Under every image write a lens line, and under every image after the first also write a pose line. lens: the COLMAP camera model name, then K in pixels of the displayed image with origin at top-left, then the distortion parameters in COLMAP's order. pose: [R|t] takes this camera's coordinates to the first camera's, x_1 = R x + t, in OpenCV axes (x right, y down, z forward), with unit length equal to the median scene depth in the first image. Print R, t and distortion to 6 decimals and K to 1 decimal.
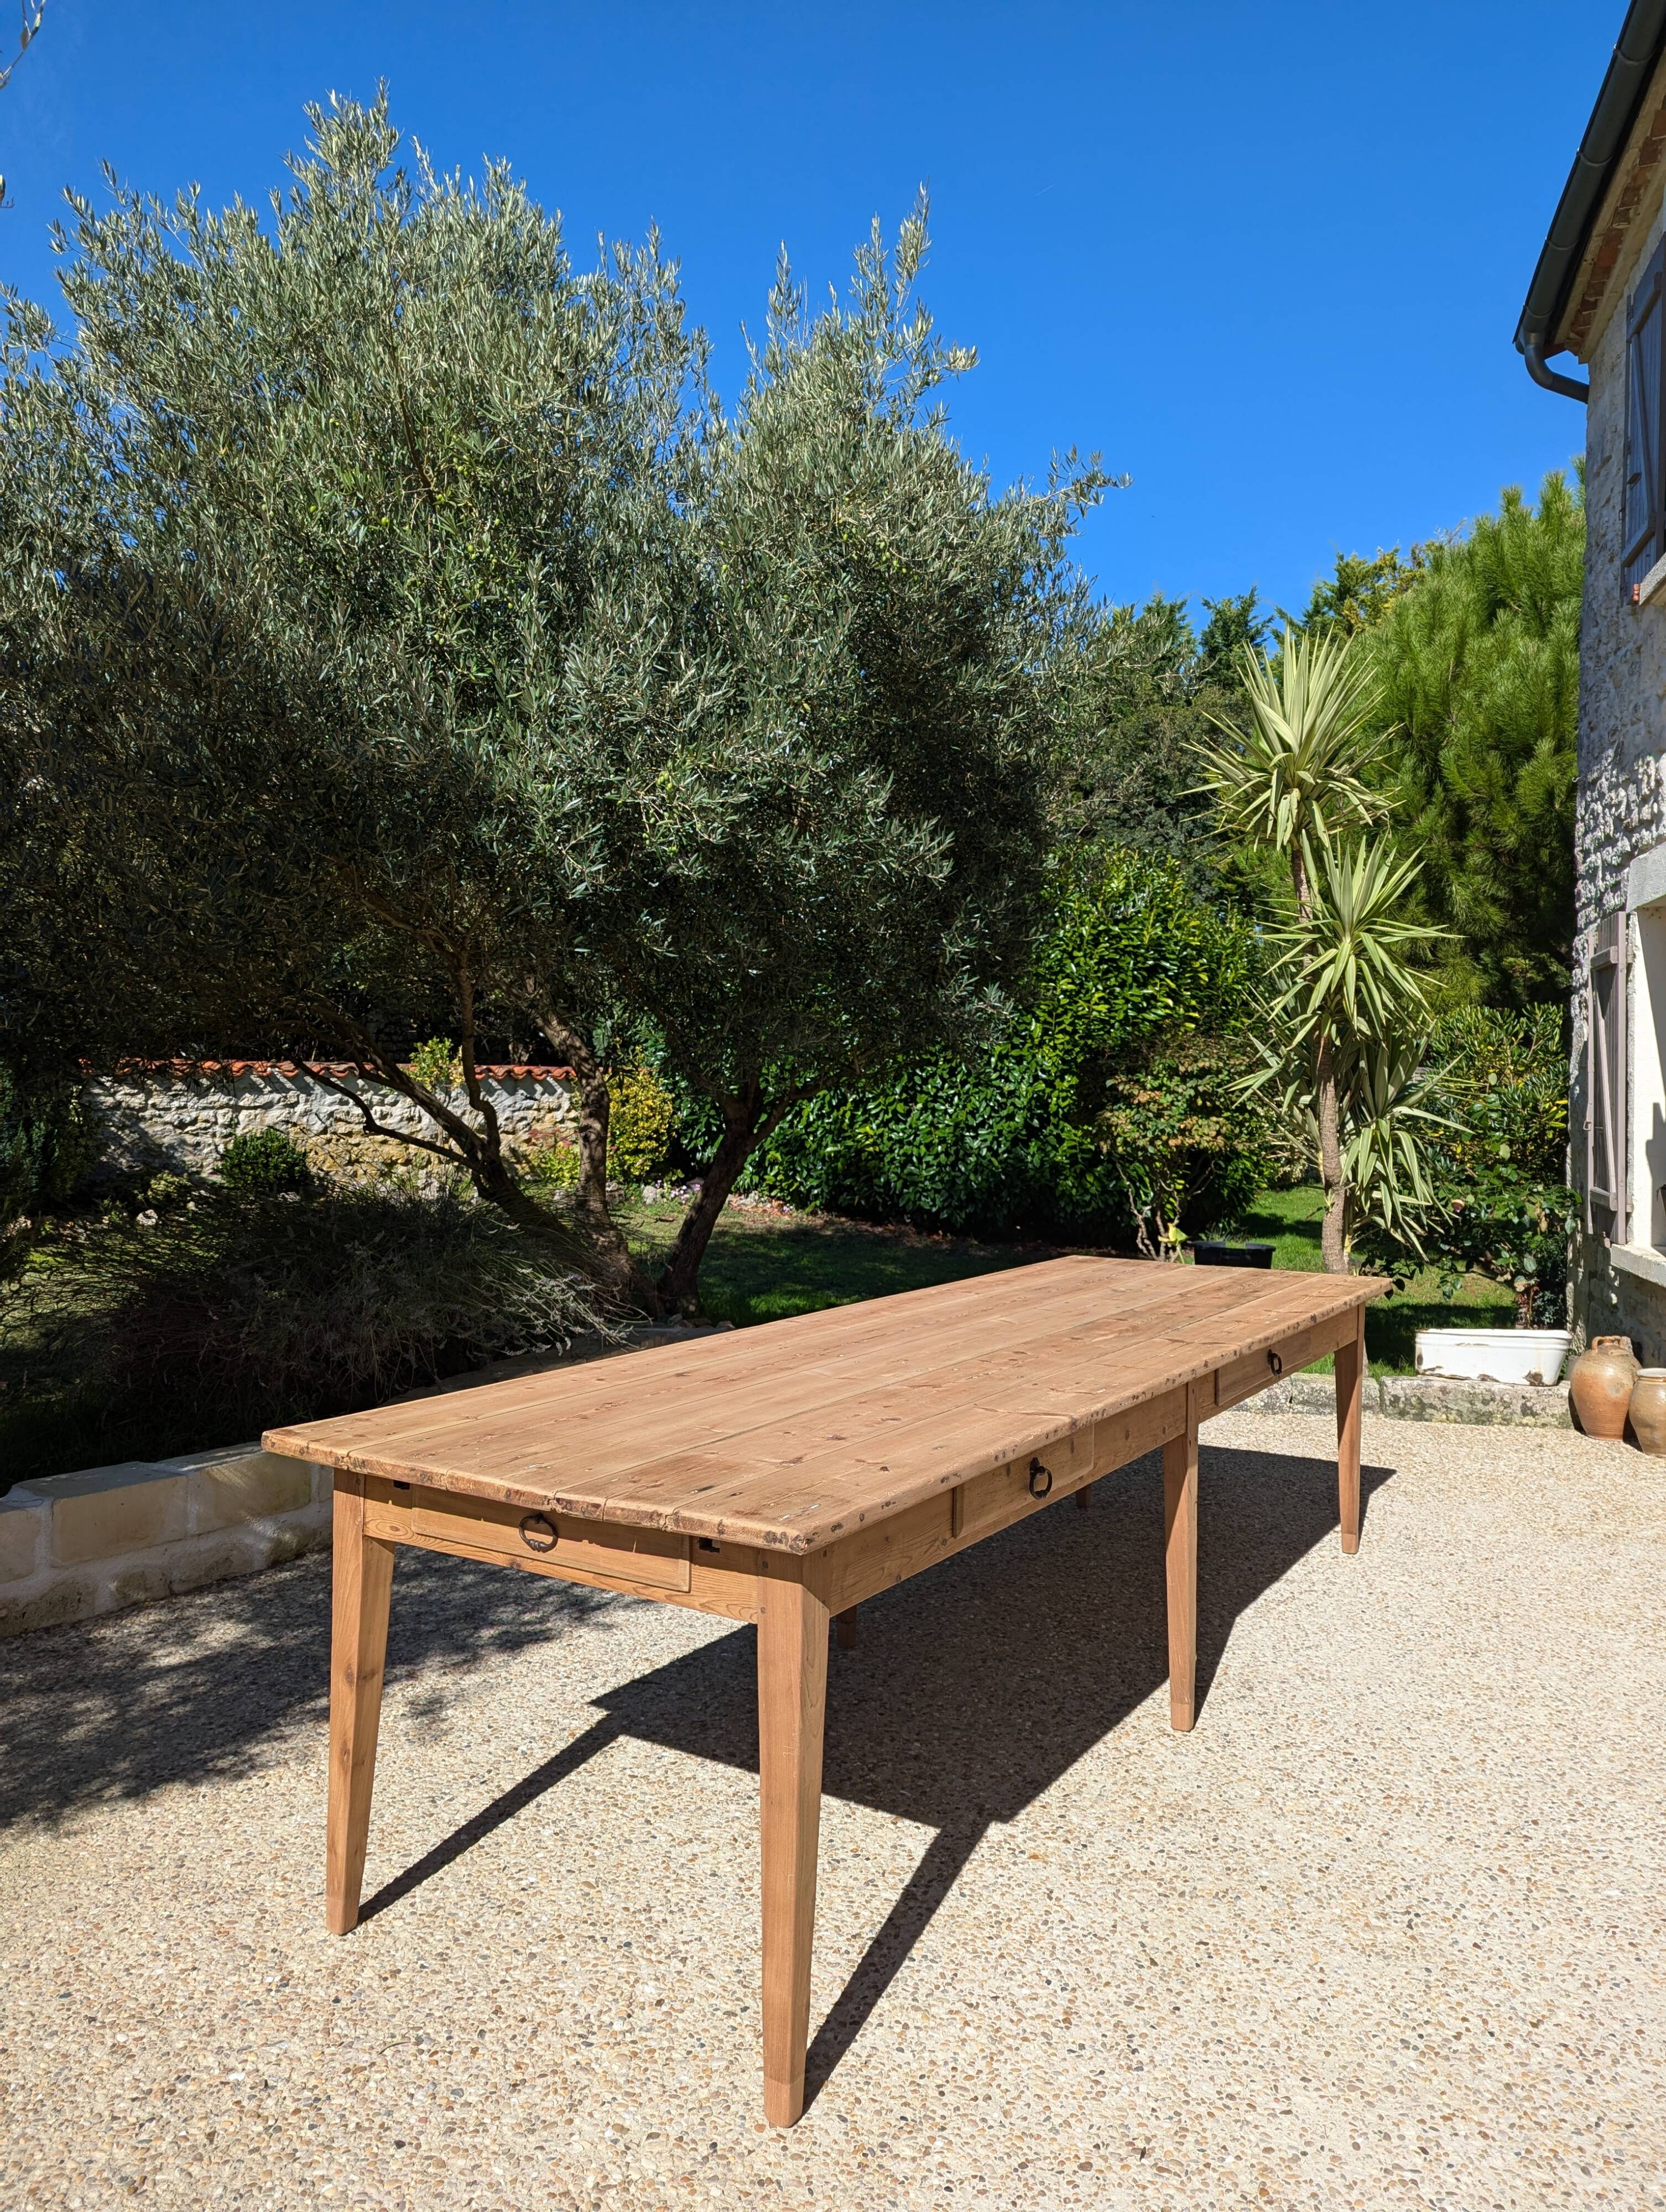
lens RADIAL K [[1543.3, 0, 833.0], [0, 1543.3, 1106.0], [0, 0, 1]] dist [0.080235, -0.075971]
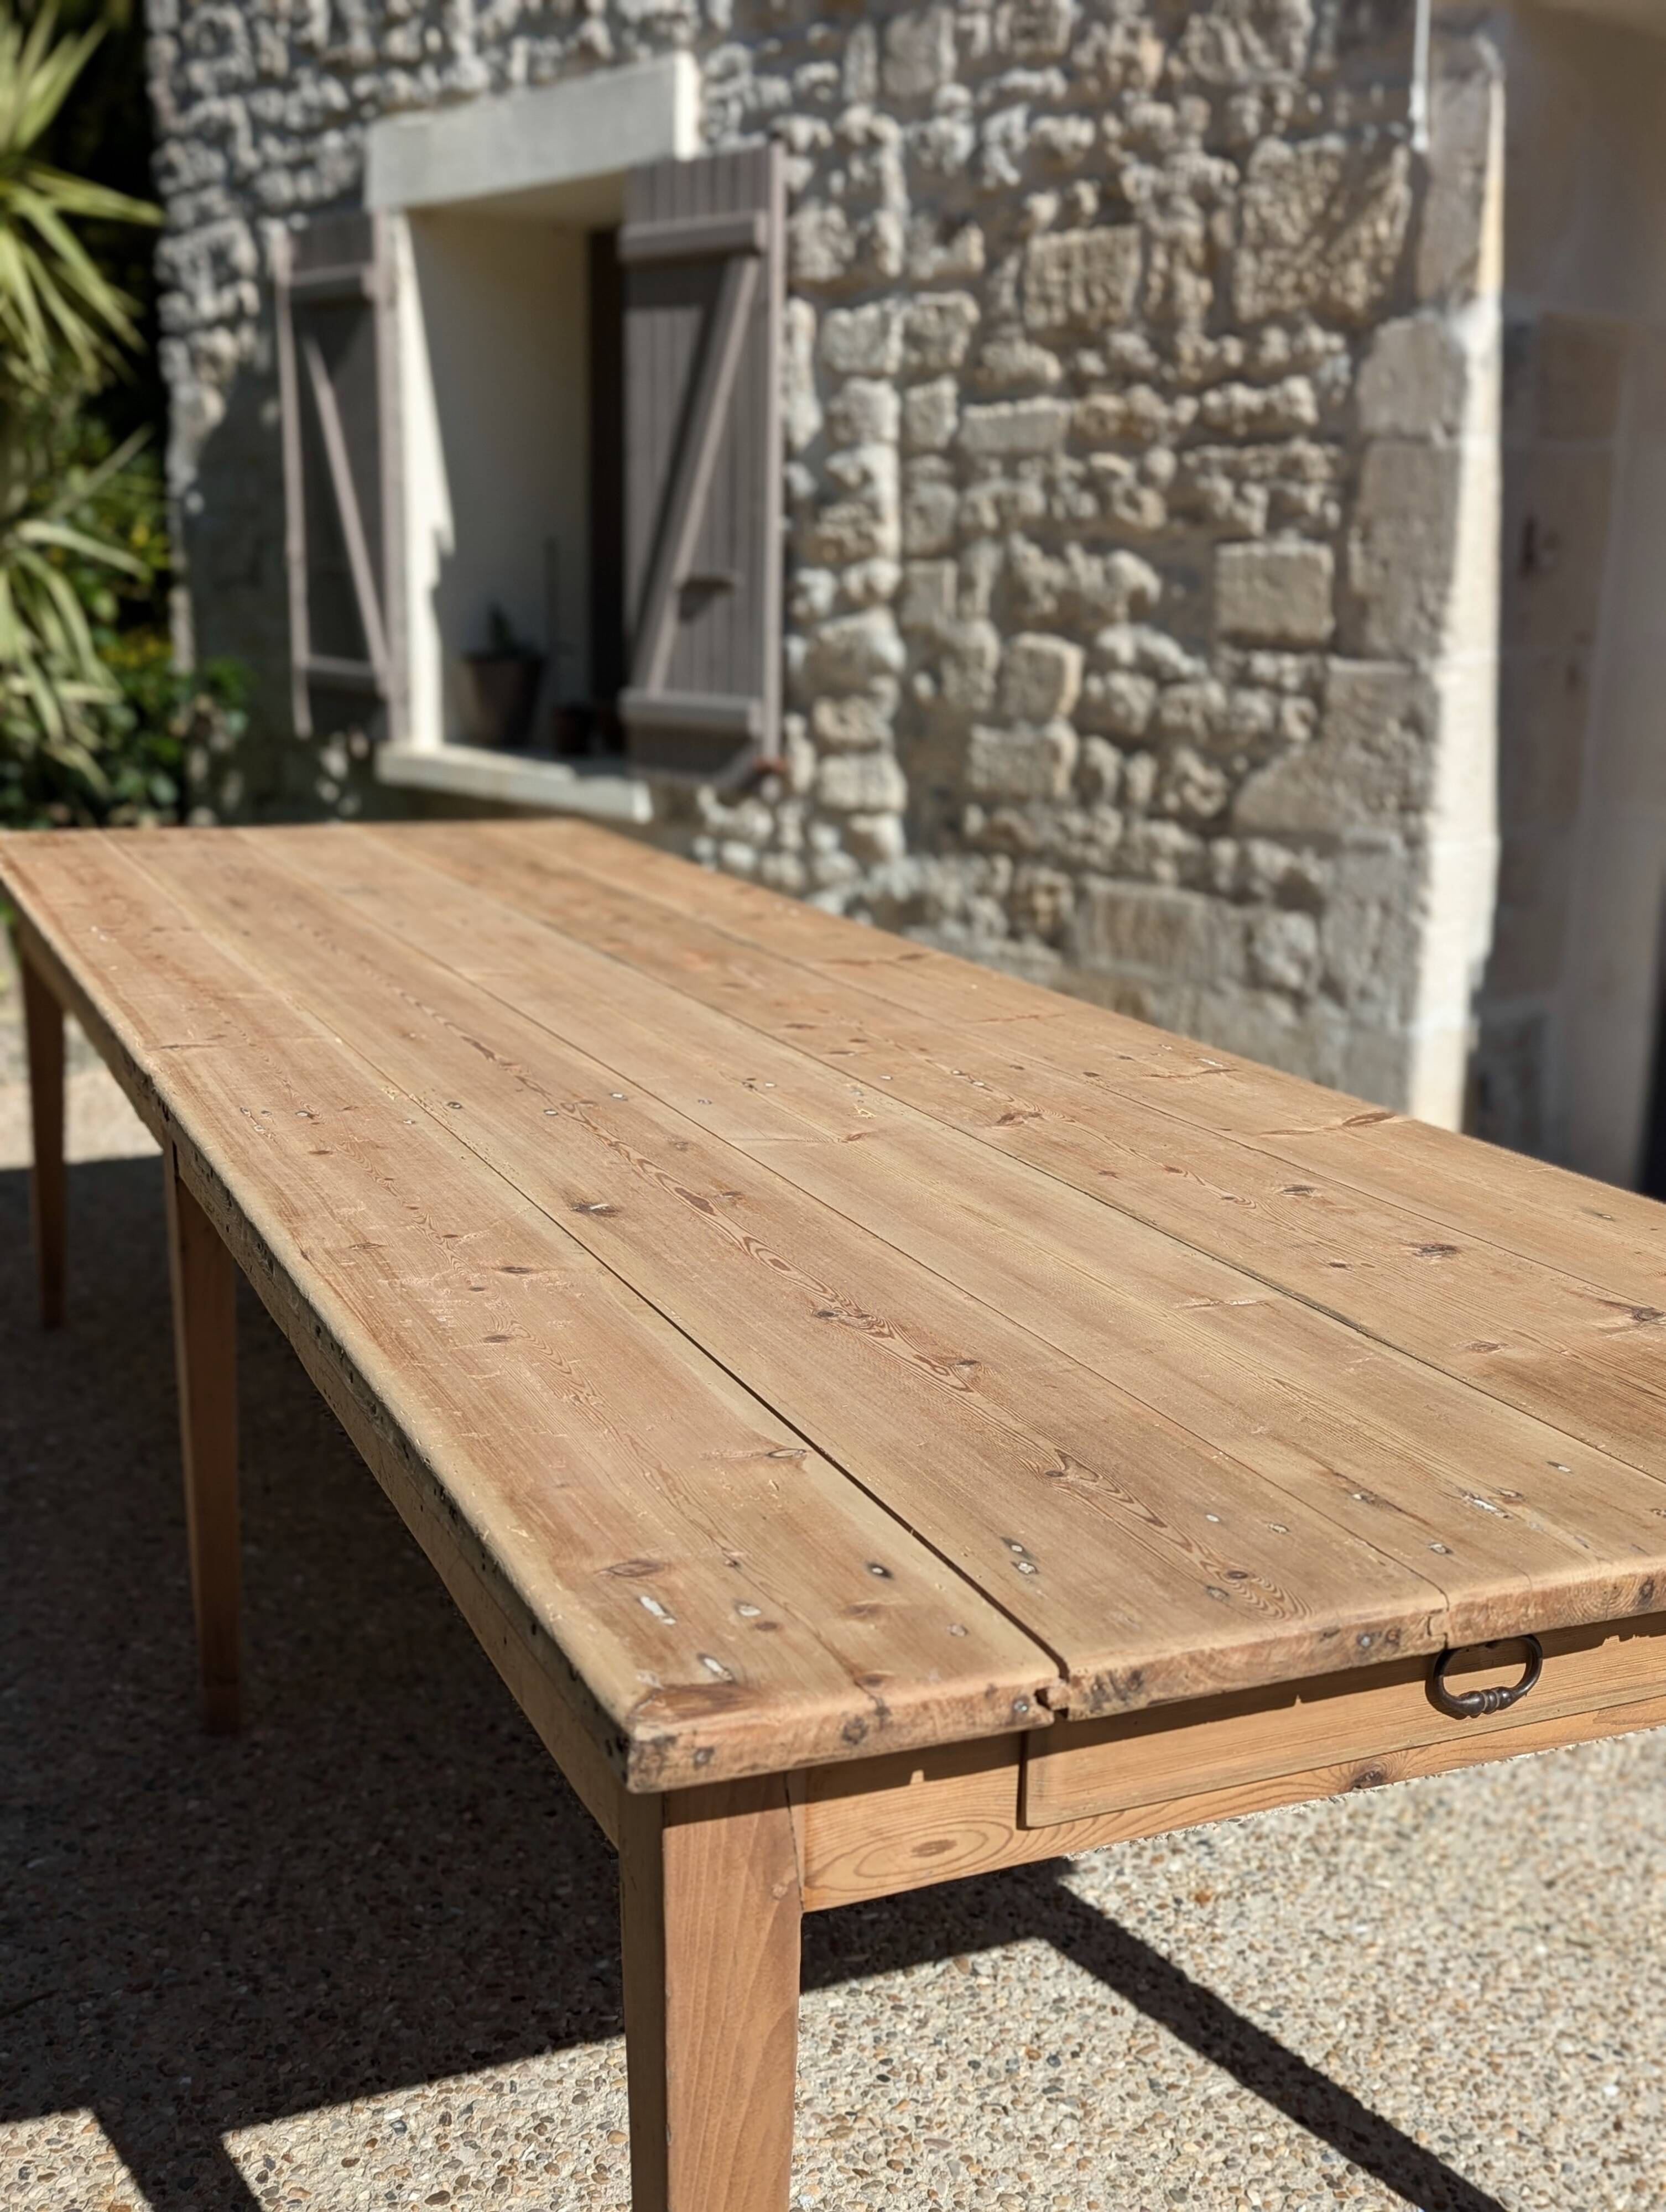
lens RADIAL K [[2367.2, 0, 840.3], [0, 2367.2, 1107.9], [0, 0, 1]] dist [0.068720, -0.071265]
pose [[0.556833, -0.182503, 0.810327, -0.400673], [-0.011157, 0.973832, 0.226994, 0.011653], [-0.830550, -0.135439, 0.540225, 0.478710]]
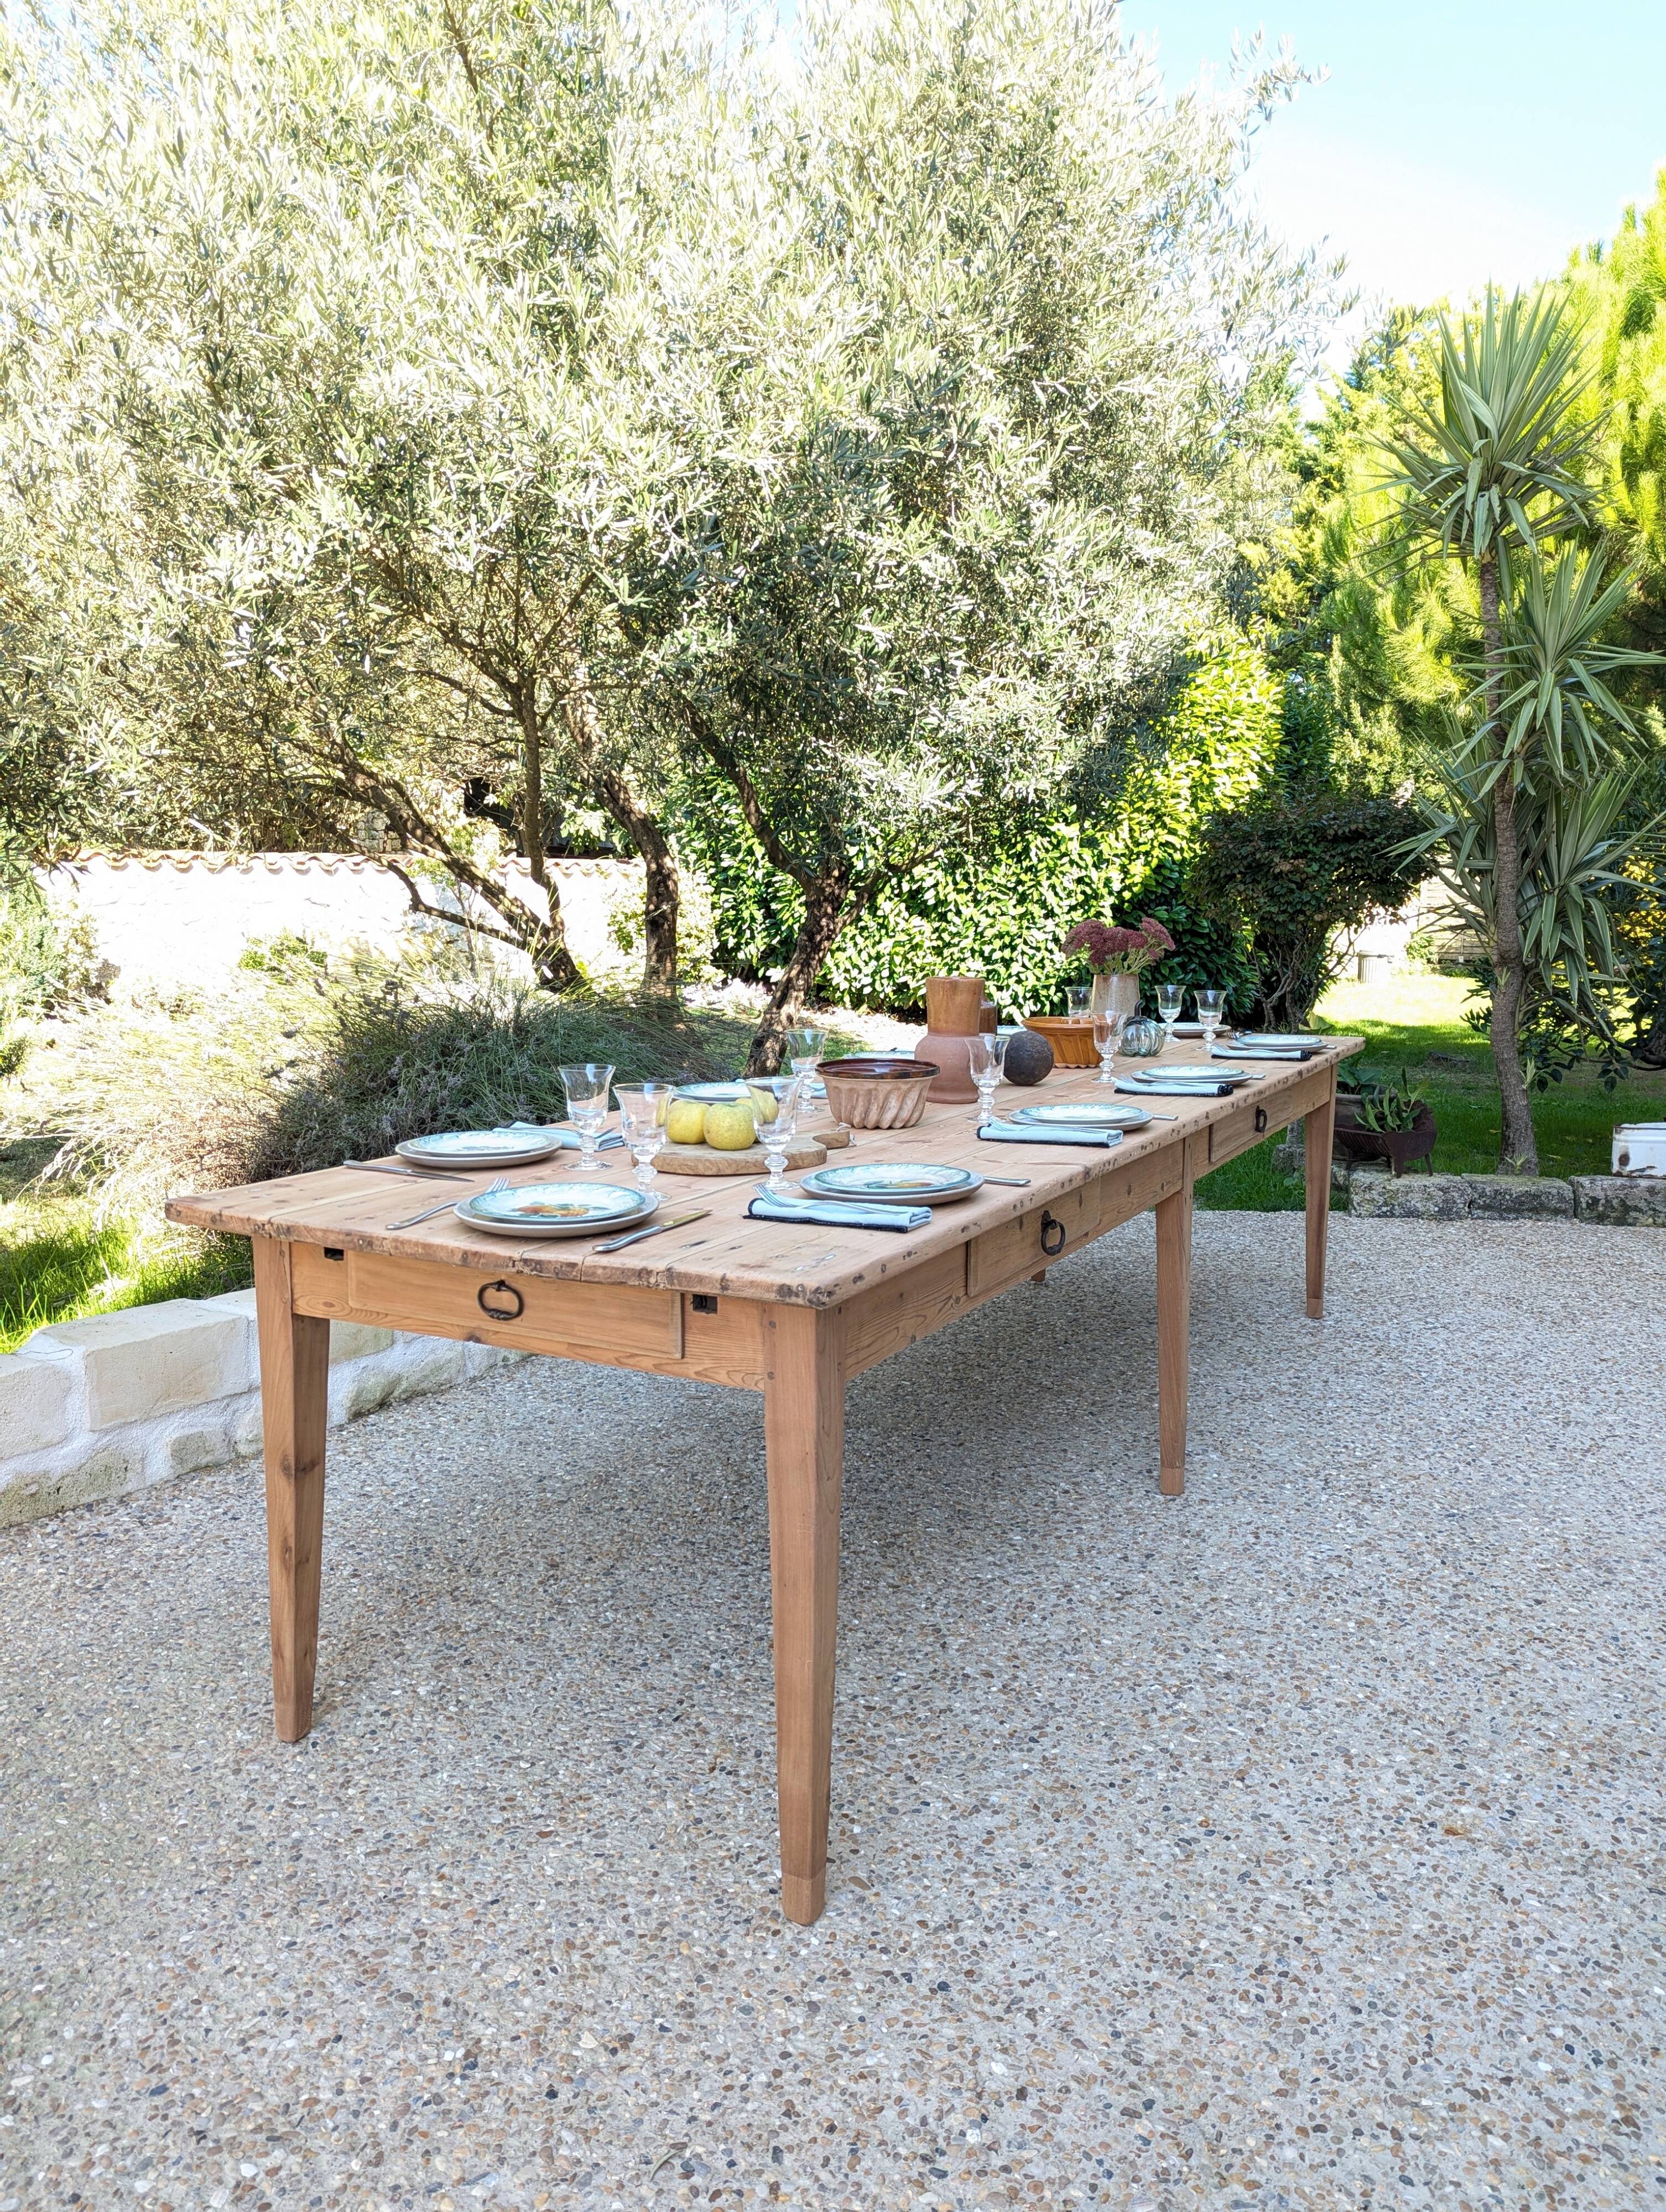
lens RADIAL K [[1543.3, 0, 833.0], [0, 1543.3, 1106.0], [0, 0, 1]] dist [0.080235, -0.075971]
pose [[0.999902, -0.013825, -0.002188, -0.108108], [0.013989, 0.992280, 0.123229, 0.032814], [0.000467, -0.123248, 0.992376, 0.216153]]
